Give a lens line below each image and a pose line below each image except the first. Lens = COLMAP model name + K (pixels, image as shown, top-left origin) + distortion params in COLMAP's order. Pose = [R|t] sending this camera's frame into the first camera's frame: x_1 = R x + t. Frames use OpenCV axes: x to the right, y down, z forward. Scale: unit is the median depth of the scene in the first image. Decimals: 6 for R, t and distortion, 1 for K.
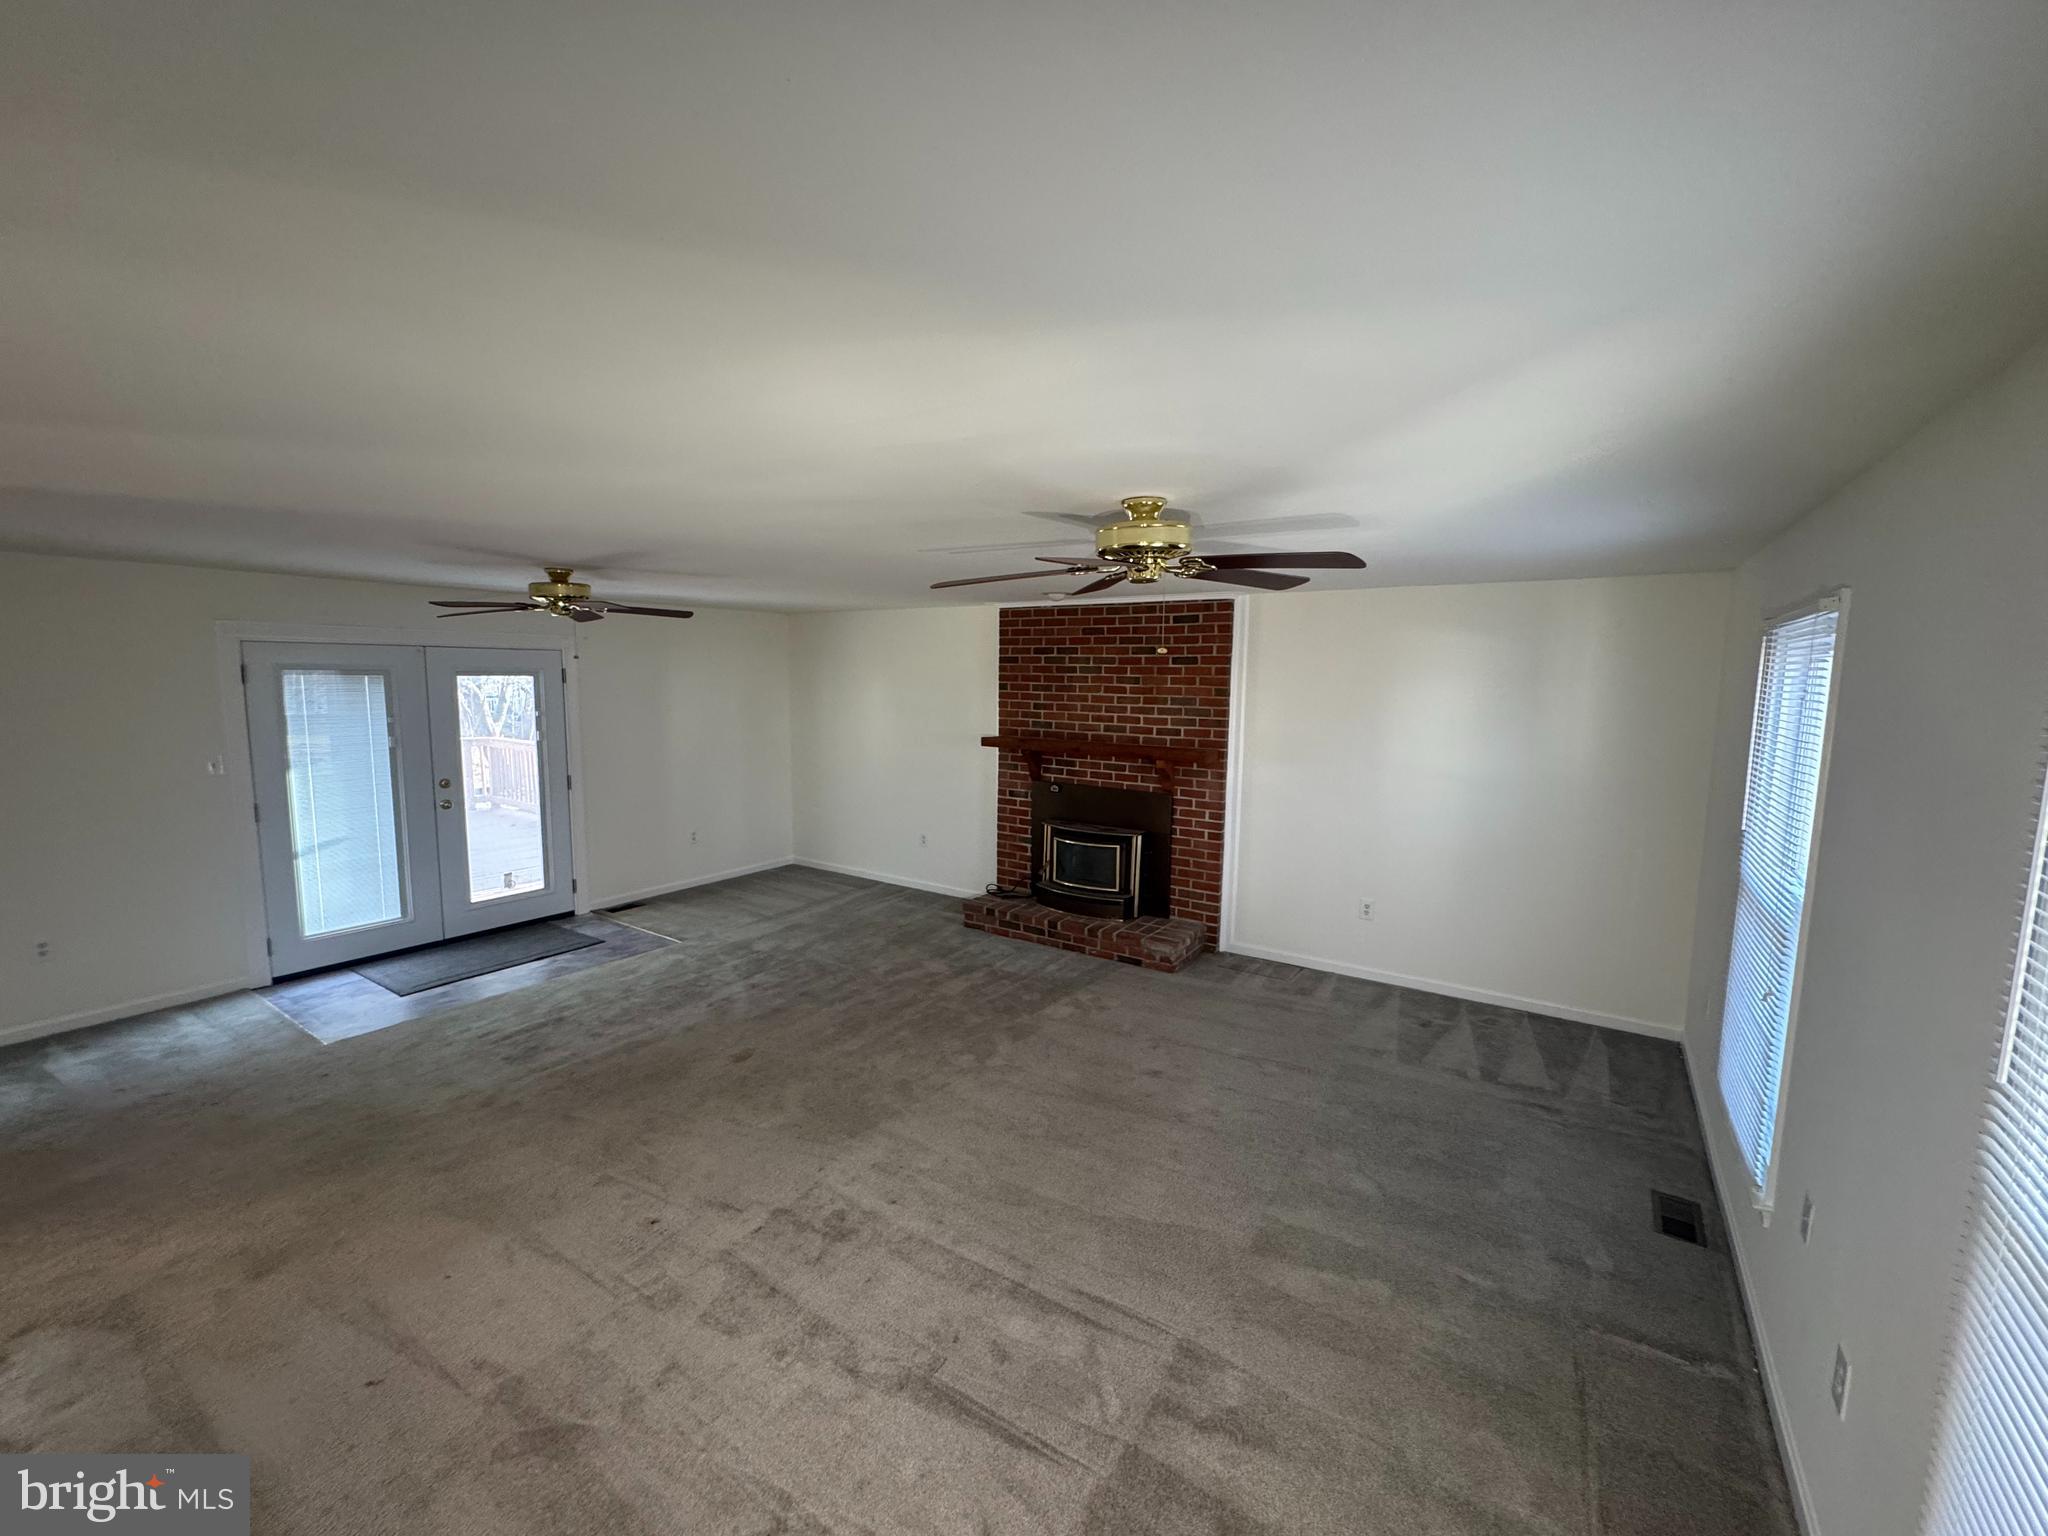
lens RADIAL K [[836.5, 0, 1019.0], [0, 836.5, 769.8], [0, 0, 1]] dist [-0.001790, -0.000186]
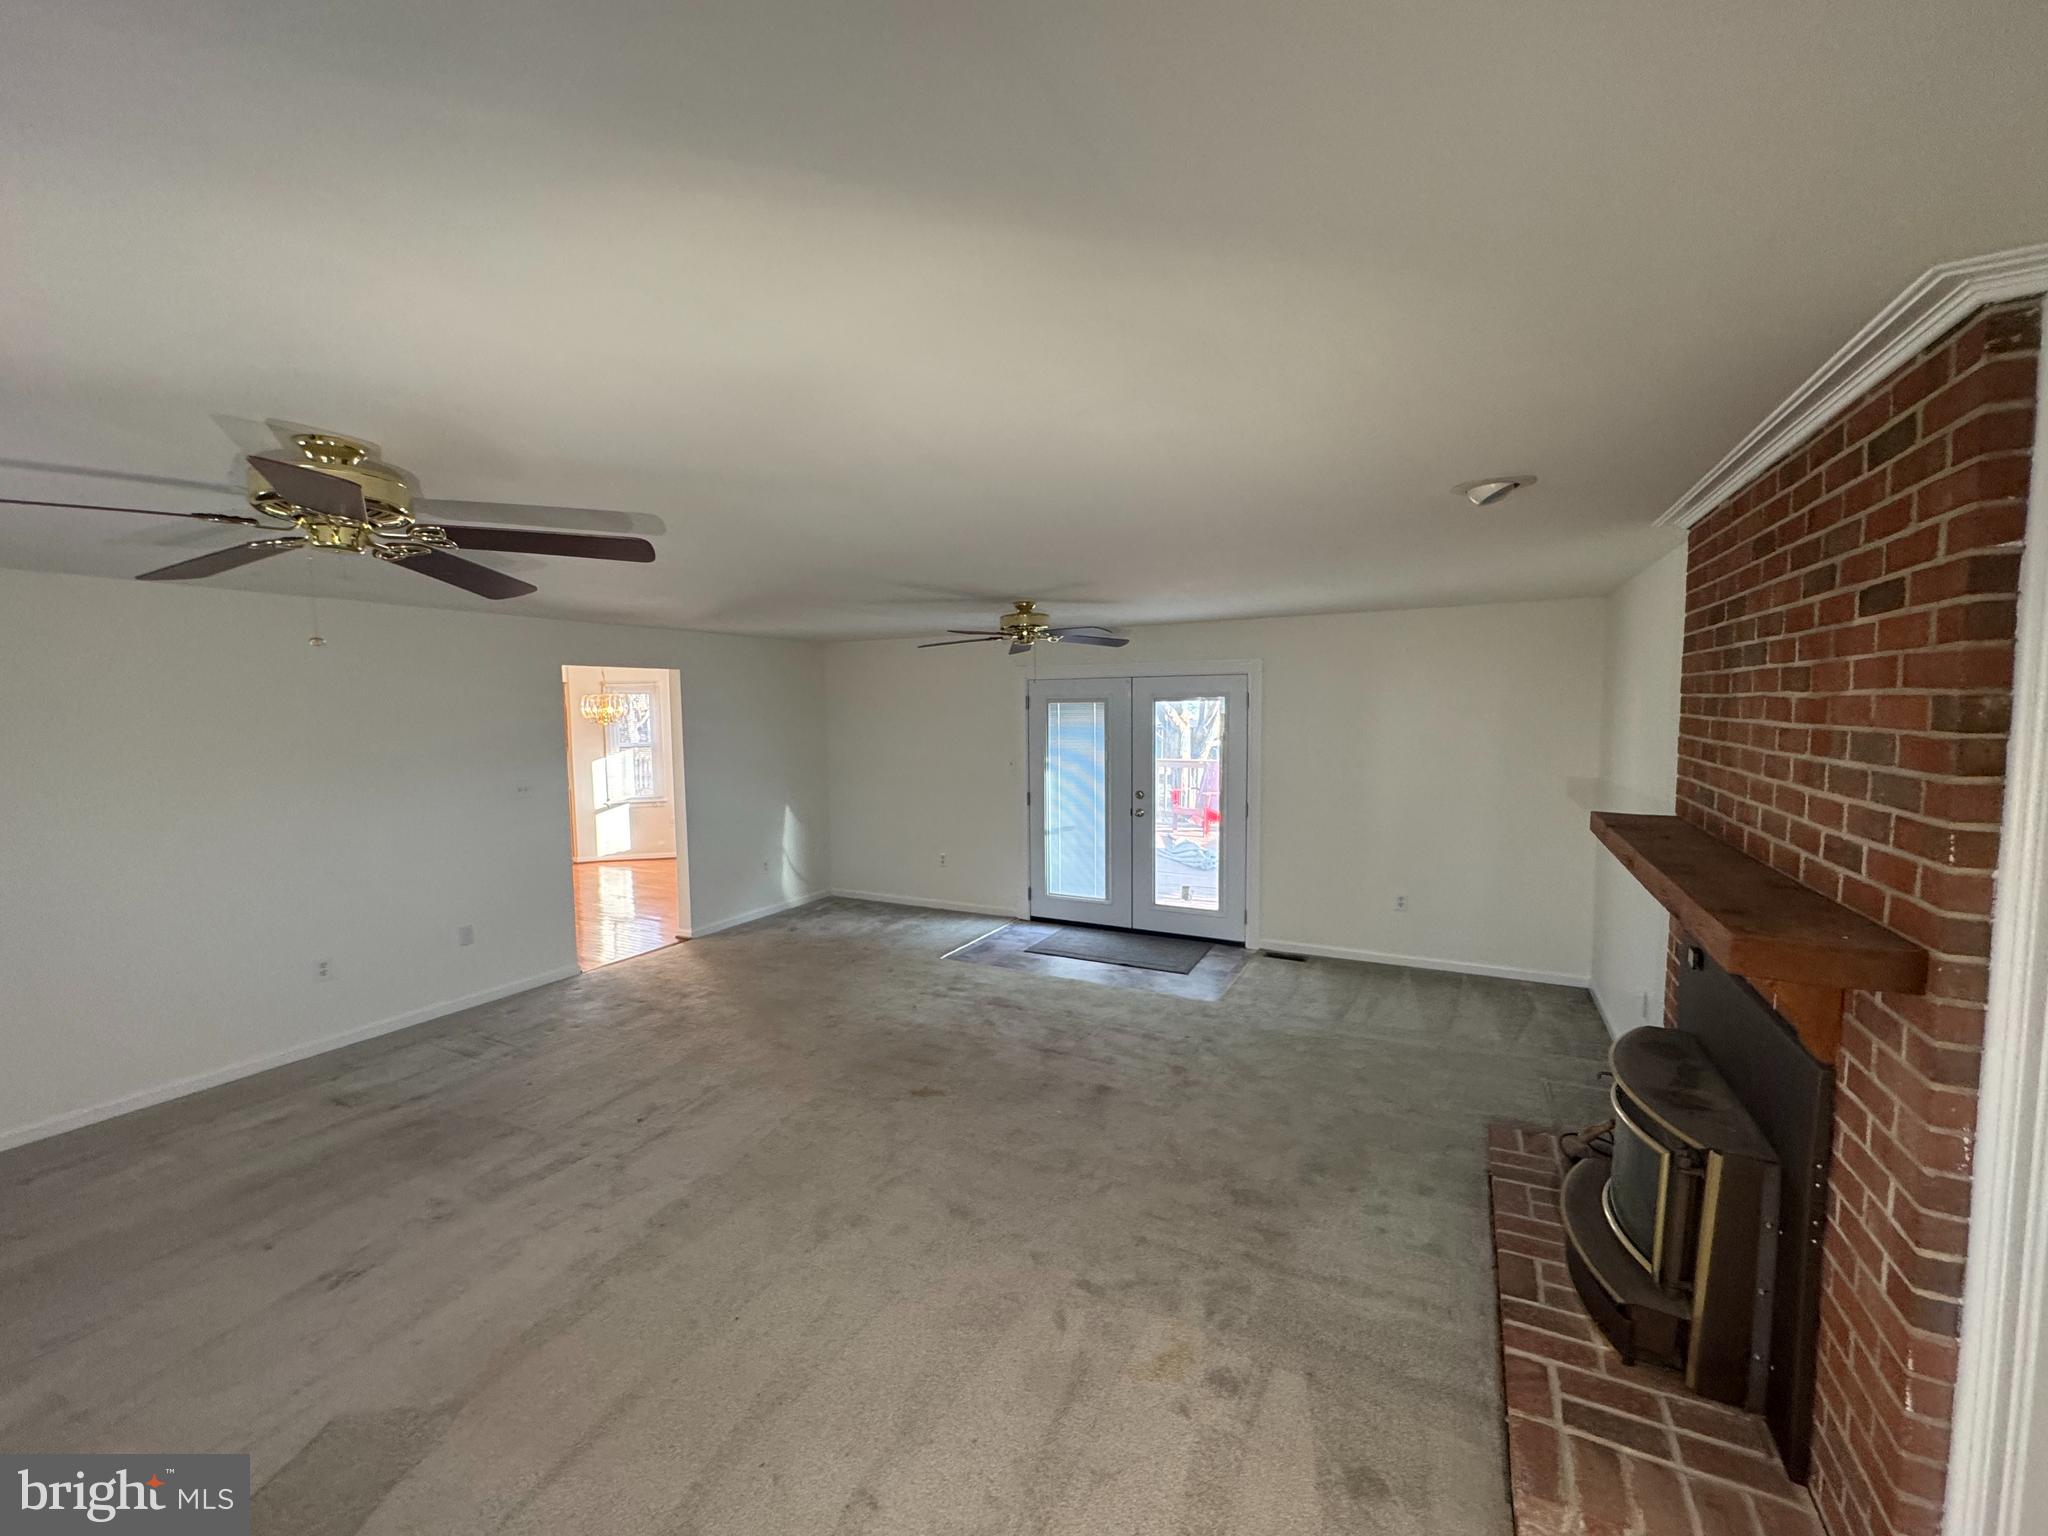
lens RADIAL K [[836.5, 0, 1019.0], [0, 836.5, 769.8], [0, 0, 1]] dist [-0.001790, -0.000186]
pose [[0.108962, 0.062396, -0.992086, 0.428853], [-0.103574, 0.993308, 0.051098, -0.058383], [0.988635, 0.097187, 0.114695, 0.680487]]
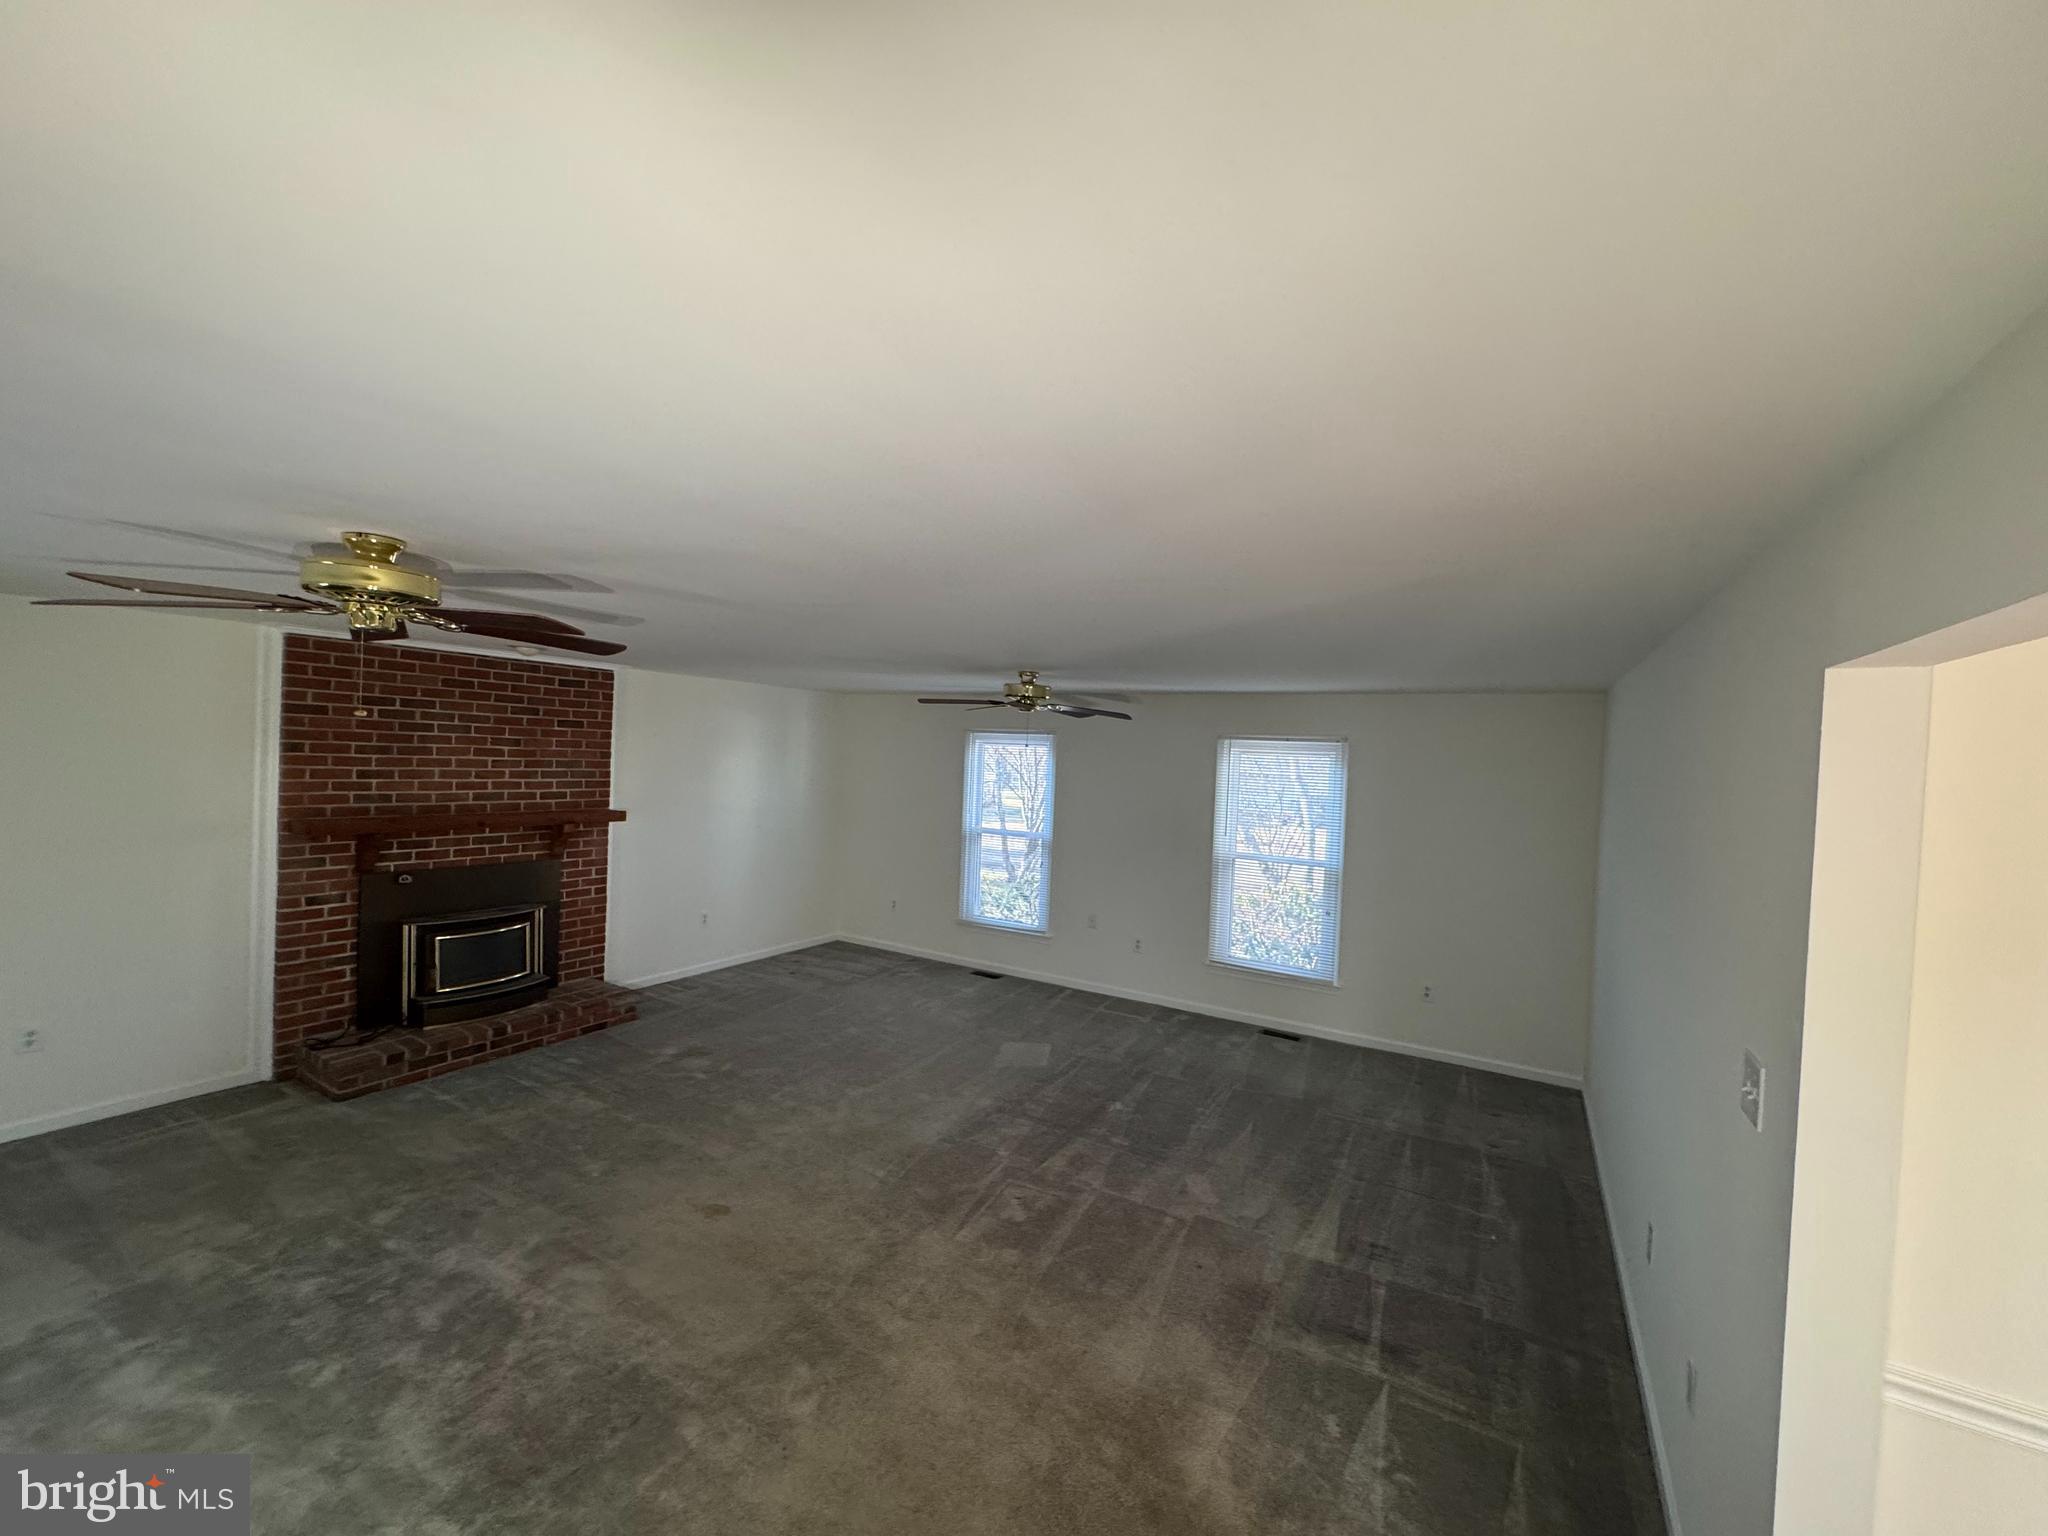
lens RADIAL K [[836.5, 0, 1019.0], [0, 836.5, 769.8], [0, 0, 1]] dist [-0.001790, -0.000186]
pose [[-0.054203, -0.032913, 0.997987, -0.819354], [0.072406, 0.996696, 0.036802, -0.071075], [-0.995901, 0.074255, -0.051641, 0.501049]]
